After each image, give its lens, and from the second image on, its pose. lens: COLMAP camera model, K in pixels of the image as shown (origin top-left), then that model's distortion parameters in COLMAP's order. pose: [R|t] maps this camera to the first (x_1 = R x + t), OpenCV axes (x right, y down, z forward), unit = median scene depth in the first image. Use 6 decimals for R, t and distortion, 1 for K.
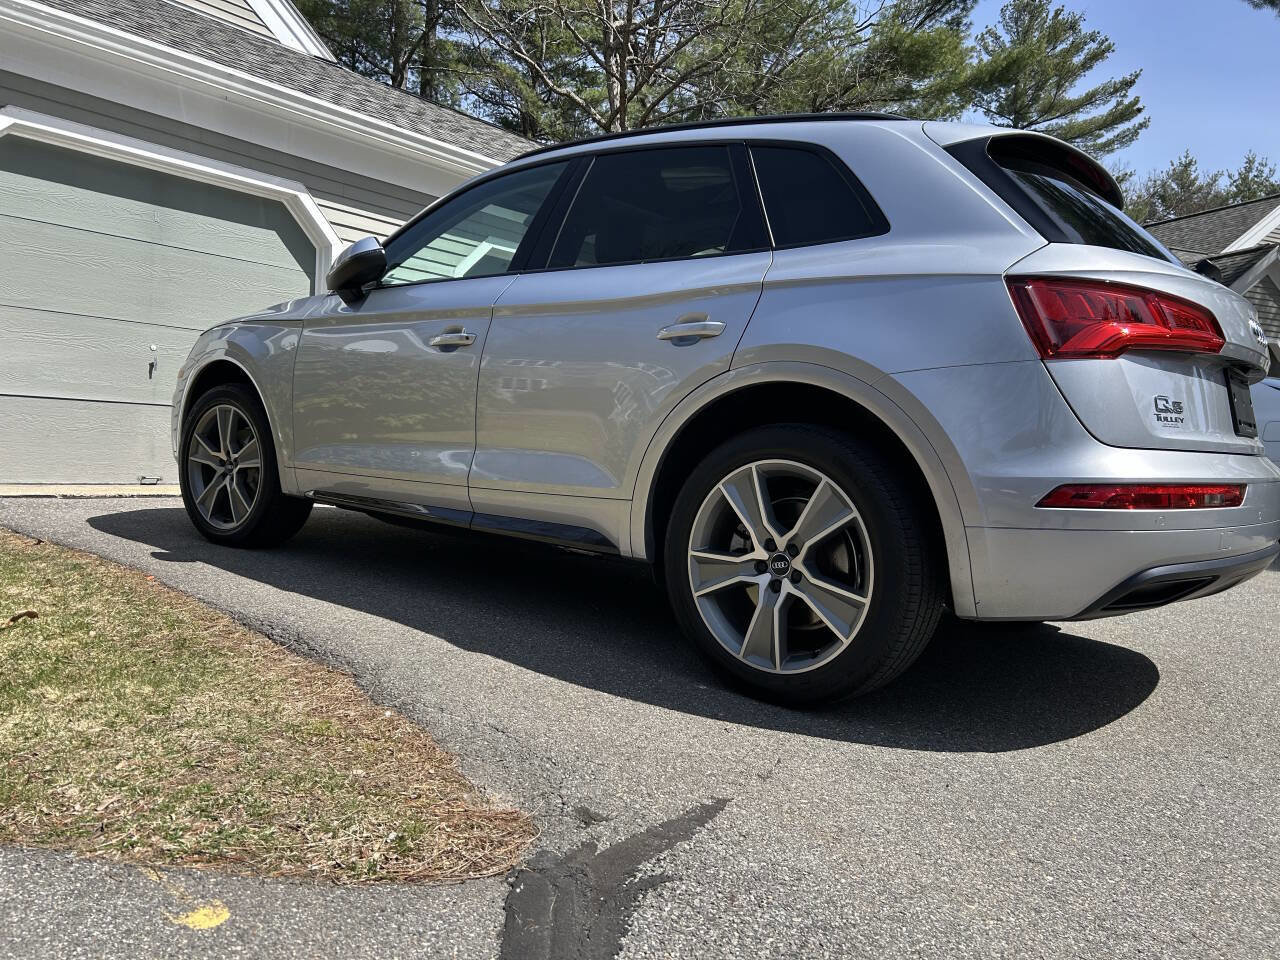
lens RADIAL K [[961.5, 0, 638.8], [0, 961.5, 474.0], [0, 0, 1]] dist [0.040152, -0.039989]
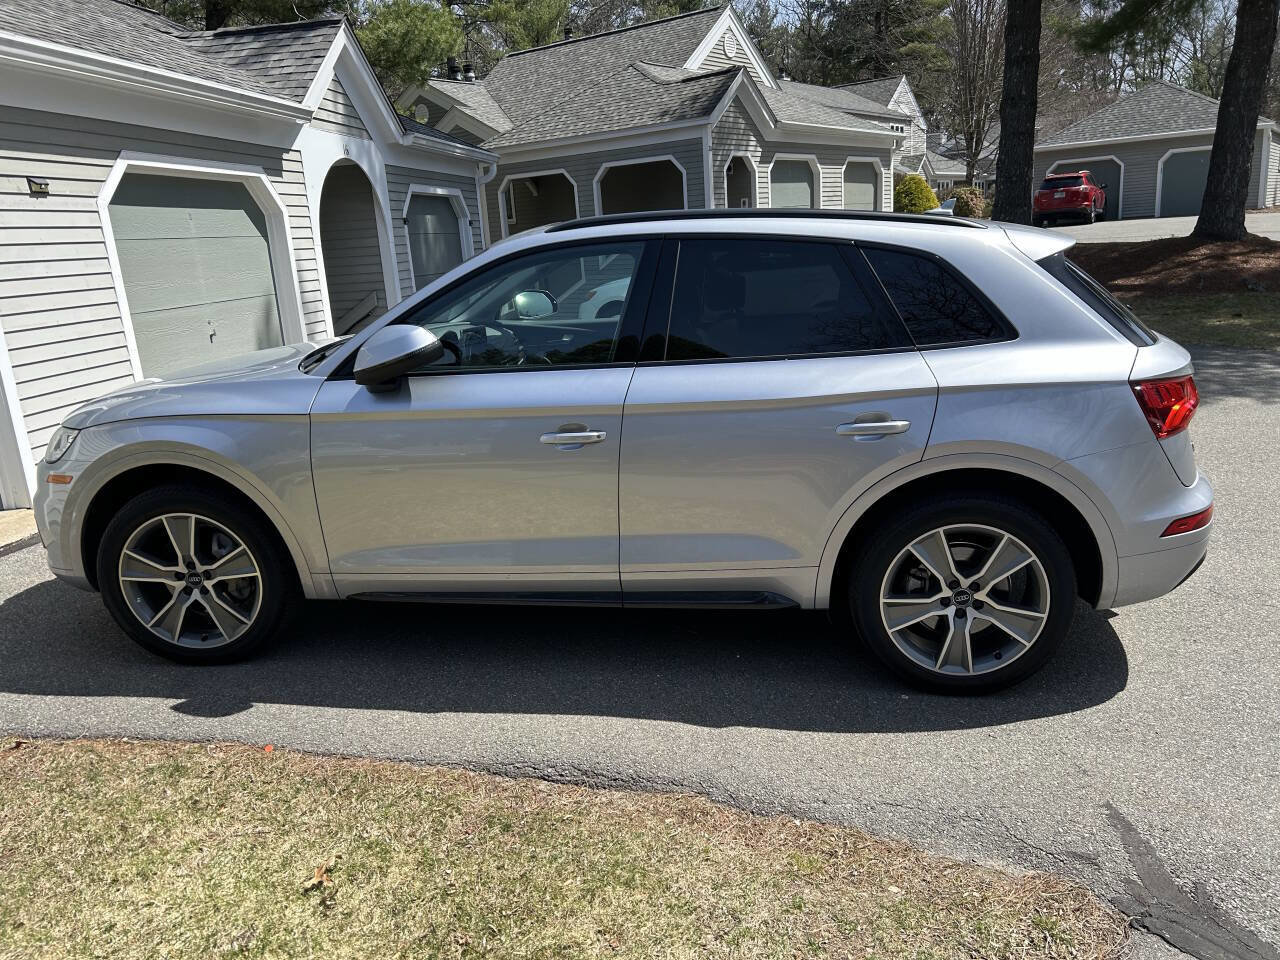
lens RADIAL K [[962.9, 0, 640.0], [0, 962.9, 480.0], [0, 0, 1]] dist [0.045549, -0.045473]
pose [[0.846163, -0.227861, 0.481755, -0.728111], [0.120014, 0.962238, 0.244325, -0.384827], [-0.519235, -0.148922, 0.841557, 0.120916]]
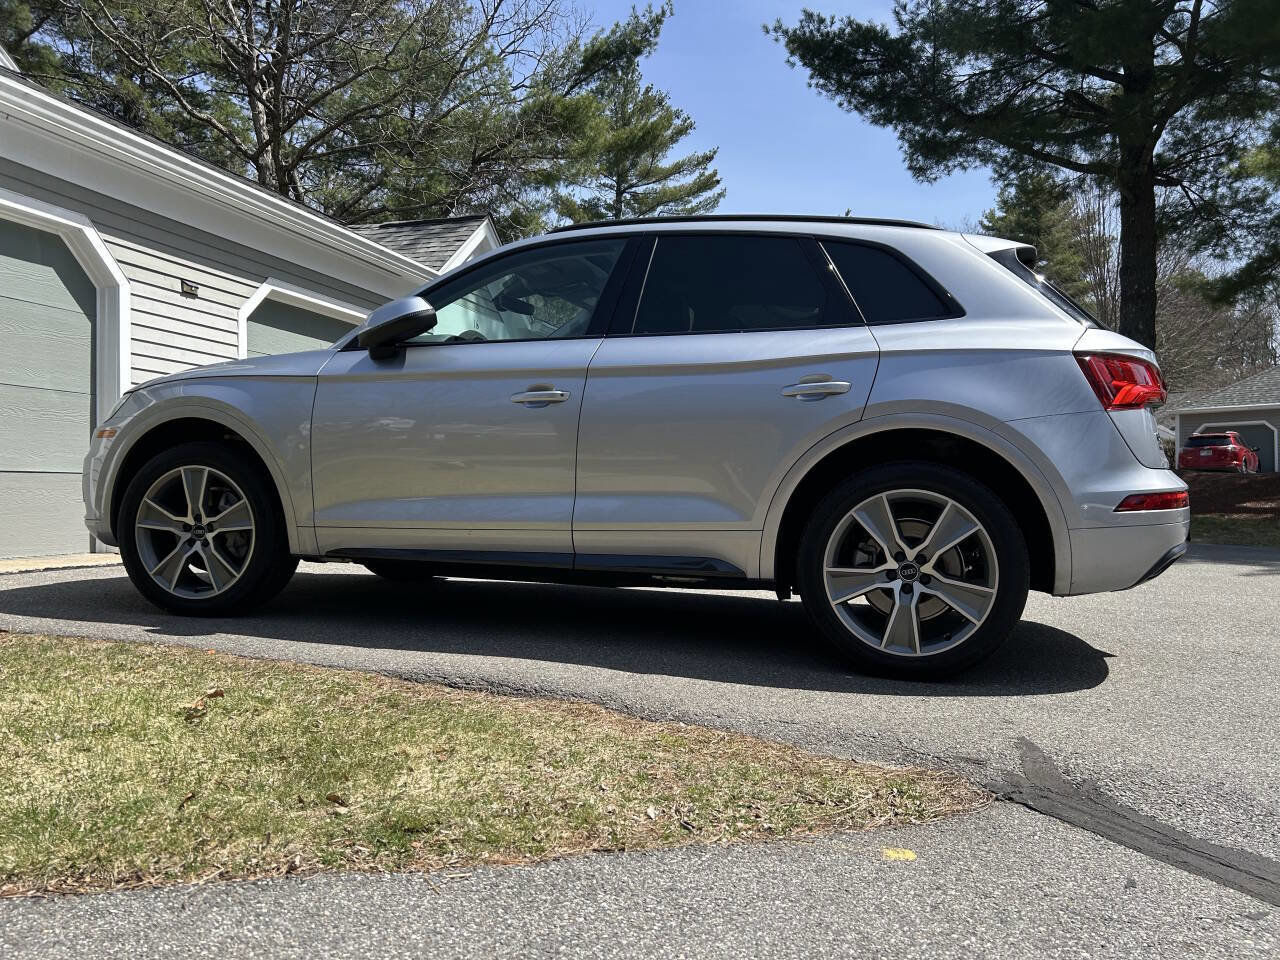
lens RADIAL K [[960.1, 0, 645.1], [0, 960.1, 474.9], [0, 0, 1]] dist [0.047197, -0.050694]
pose [[0.918152, -0.042782, 0.393911, -0.592476], [0.058311, 0.997919, -0.027531, -0.016847], [-0.391913, 0.048247, 0.918736, -0.040044]]
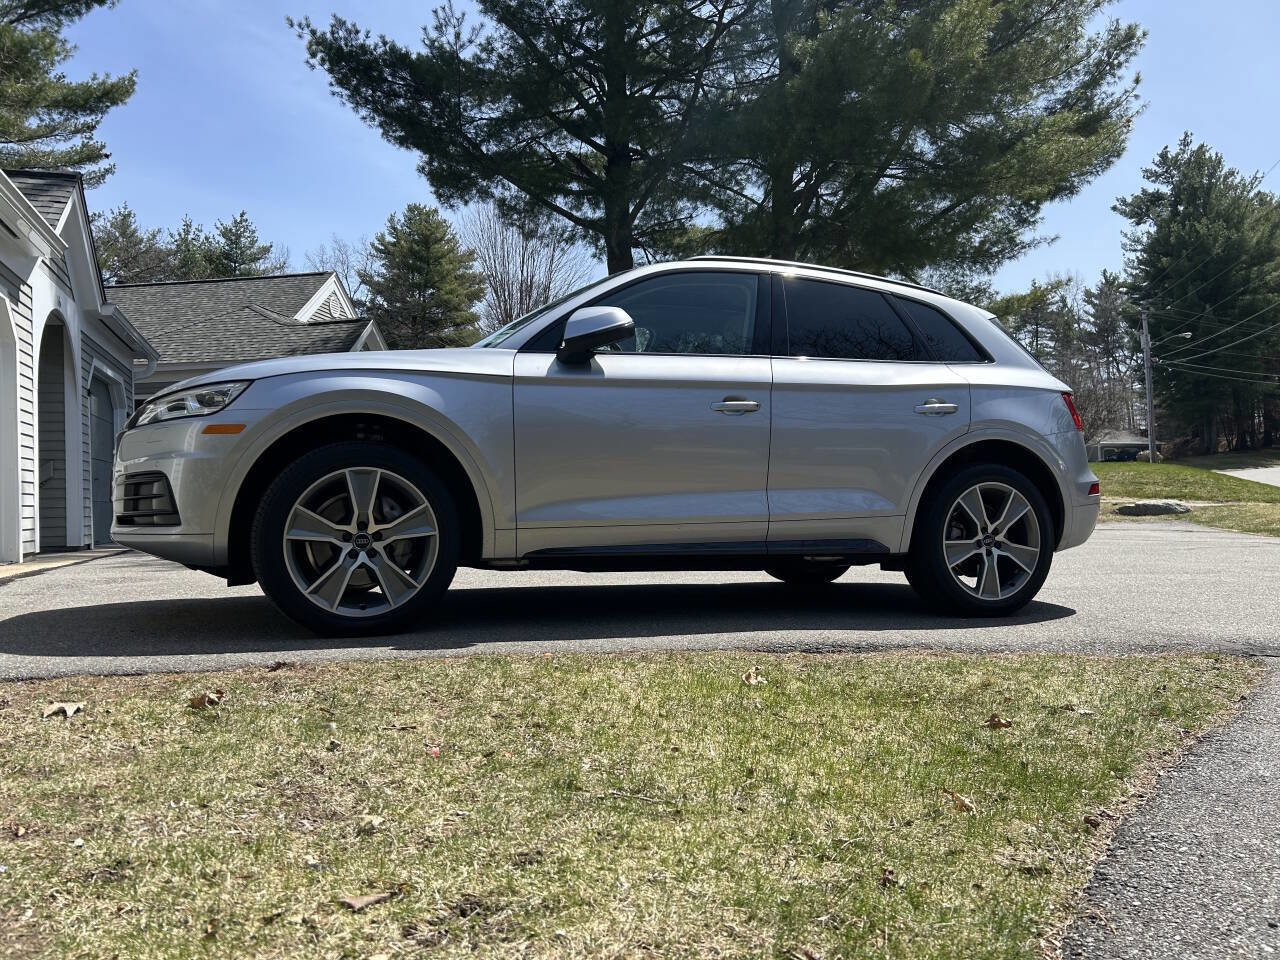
lens RADIAL K [[960.1, 0, 645.1], [0, 960.1, 474.9], [0, 0, 1]] dist [0.047197, -0.050694]
pose [[0.506503, -0.039374, 0.861339, -1.525891], [0.076089, 0.997101, 0.000837, -0.070043], [-0.858874, 0.065114, 0.508031, 0.548529]]
